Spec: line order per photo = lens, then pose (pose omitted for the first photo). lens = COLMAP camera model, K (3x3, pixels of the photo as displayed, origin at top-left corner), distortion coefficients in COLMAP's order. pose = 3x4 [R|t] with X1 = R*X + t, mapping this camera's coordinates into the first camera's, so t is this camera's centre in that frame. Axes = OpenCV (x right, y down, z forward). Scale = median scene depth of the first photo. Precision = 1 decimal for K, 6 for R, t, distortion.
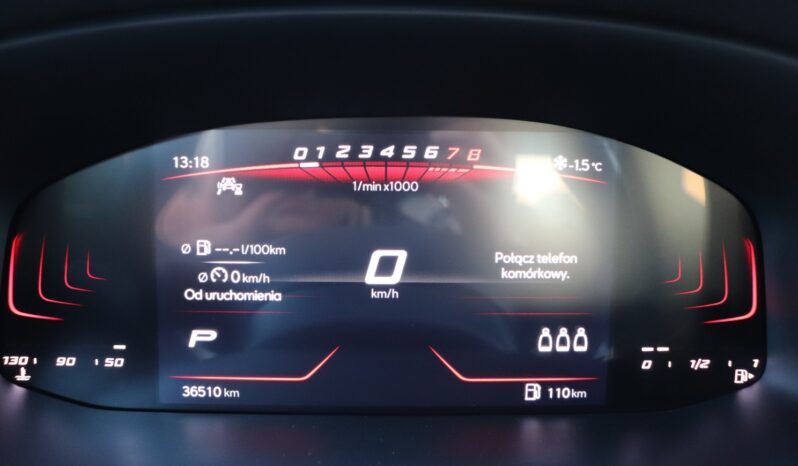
lens RADIAL K [[737.6, 0, 396.3], [0, 737.6, 281.3], [0, 0, 1]] dist [-0.090132, 0.000000]
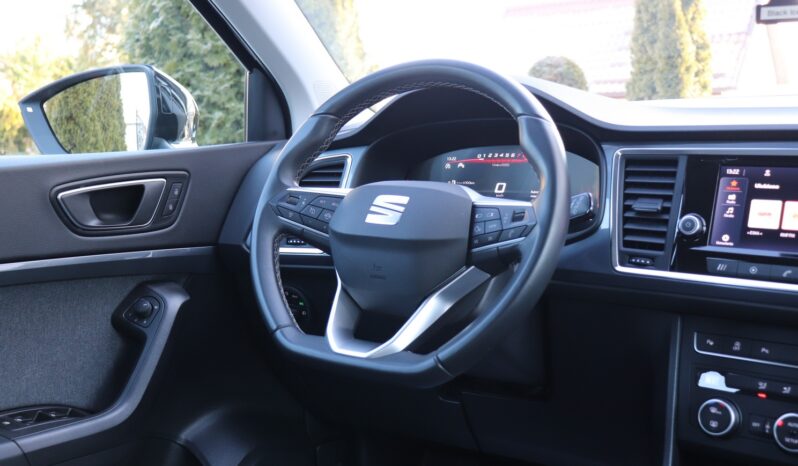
lens RADIAL K [[861.3, 0, 417.8], [0, 861.3, 230.5], [0, 0, 1]] dist [0.004873, 0.000000]
pose [[0.859471, 0.027908, -0.510422, 1.750464], [-0.065257, 0.996329, -0.055406, 0.435775], [0.507002, 0.080929, 0.858137, -2.700814]]
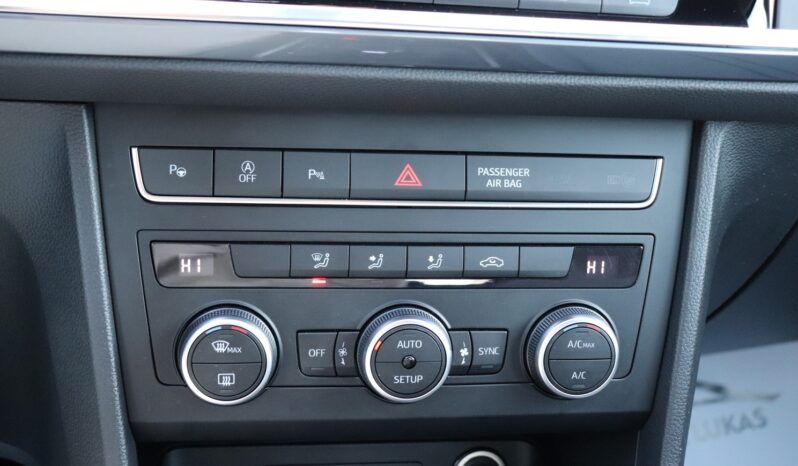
lens RADIAL K [[936.7, 0, 390.6], [0, 936.7, 230.4], [0, 0, 1]] dist [-0.031018, 0.000000]
pose [[0.970139, -0.063783, 0.234014, 1.023900], [-0.002615, 0.961998, 0.273044, 0.316008], [-0.242536, -0.265503, 0.933105, -0.667398]]
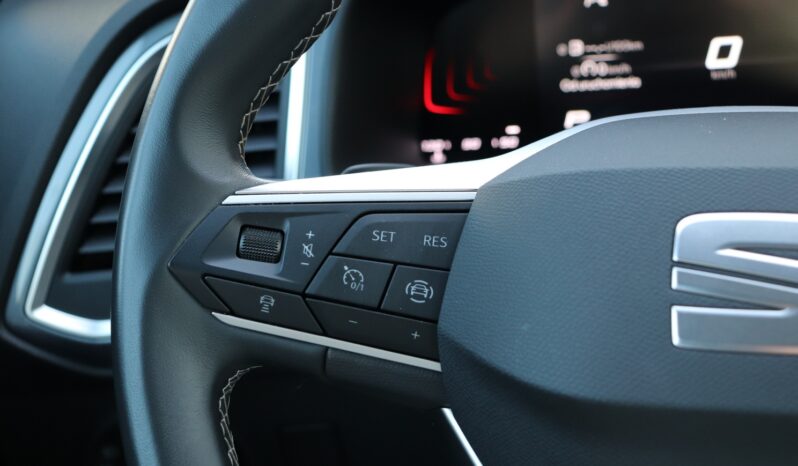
lens RADIAL K [[1146.7, 0, 392.1], [0, 1146.7, 235.0], [0, 0, 1]] dist [0.046982, 0.000000]
pose [[0.961602, -0.023235, -0.273464, -0.027842], [0.062888, 0.988553, 0.137144, -0.017918], [0.267147, -0.149075, 0.952055, -1.065300]]
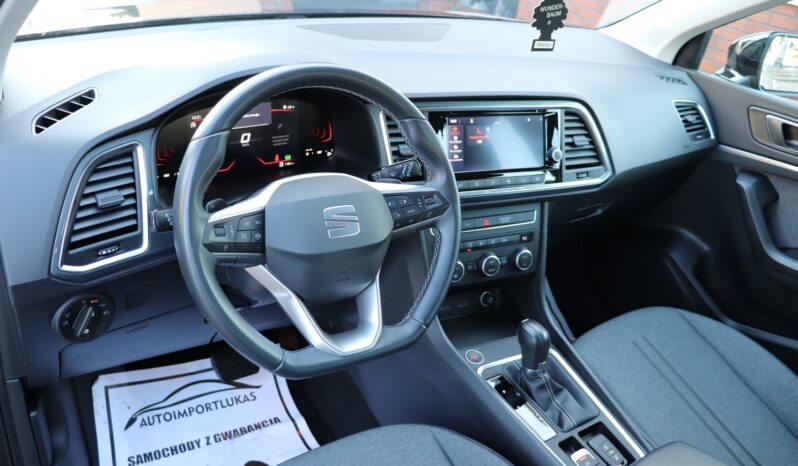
lens RADIAL K [[658.4, 0, 394.8], [0, 658.4, 234.4], [0, 0, 1]] dist [-0.169751, 0.141720]
pose [[0.834512, -0.187681, 0.518041, -1.238406], [0.011940, 0.946138, 0.323542, -0.644413], [-0.550861, -0.263814, 0.791804, -2.300491]]
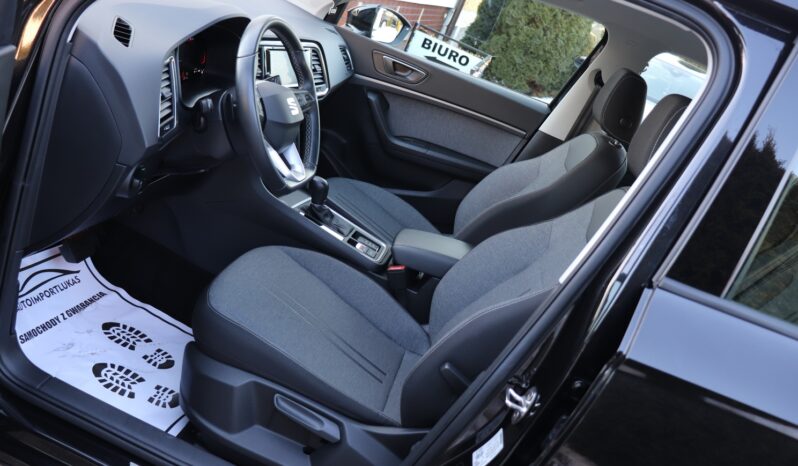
lens RADIAL K [[658.4, 0, 401.2], [0, 658.4, 232.3], [0, 0, 1]] dist [-0.169751, 0.141720]
pose [[0.210594, -0.316037, 0.925079, -4.635370], [-0.151392, 0.924341, 0.350250, -0.776584], [-0.965780, -0.213810, 0.146815, -1.702133]]
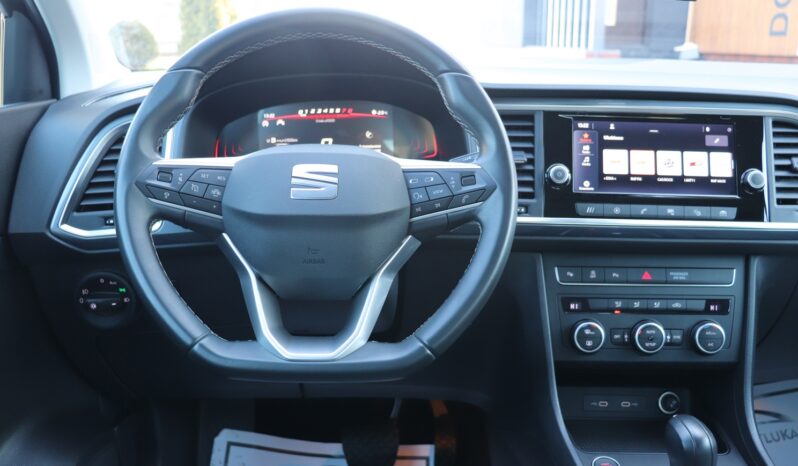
lens RADIAL K [[658.4, 0, 397.0], [0, 658.4, 232.1], [0, 0, 1]] dist [-0.169751, 0.141720]
pose [[0.998449, -0.035842, 0.042605, 0.172569], [0.033733, 0.998218, 0.049220, 0.253844], [-0.044293, -0.047707, 0.997879, -2.111620]]
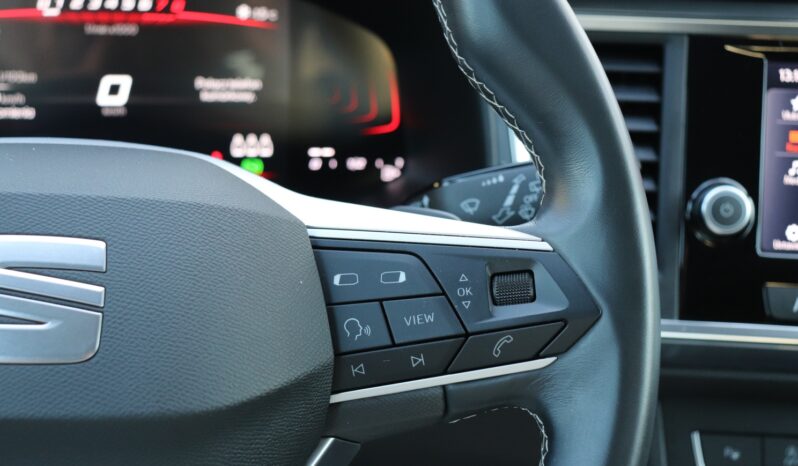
lens RADIAL K [[1146.7, 0, 391.8], [0, 1146.7, 234.0], [0, 0, 1]] dist [0.046982, 0.000000]
pose [[0.992179, -0.015761, 0.123824, 0.223160], [0.000854, 0.992830, 0.119529, -0.010521], [-0.124820, -0.118488, 0.985079, -1.144932]]
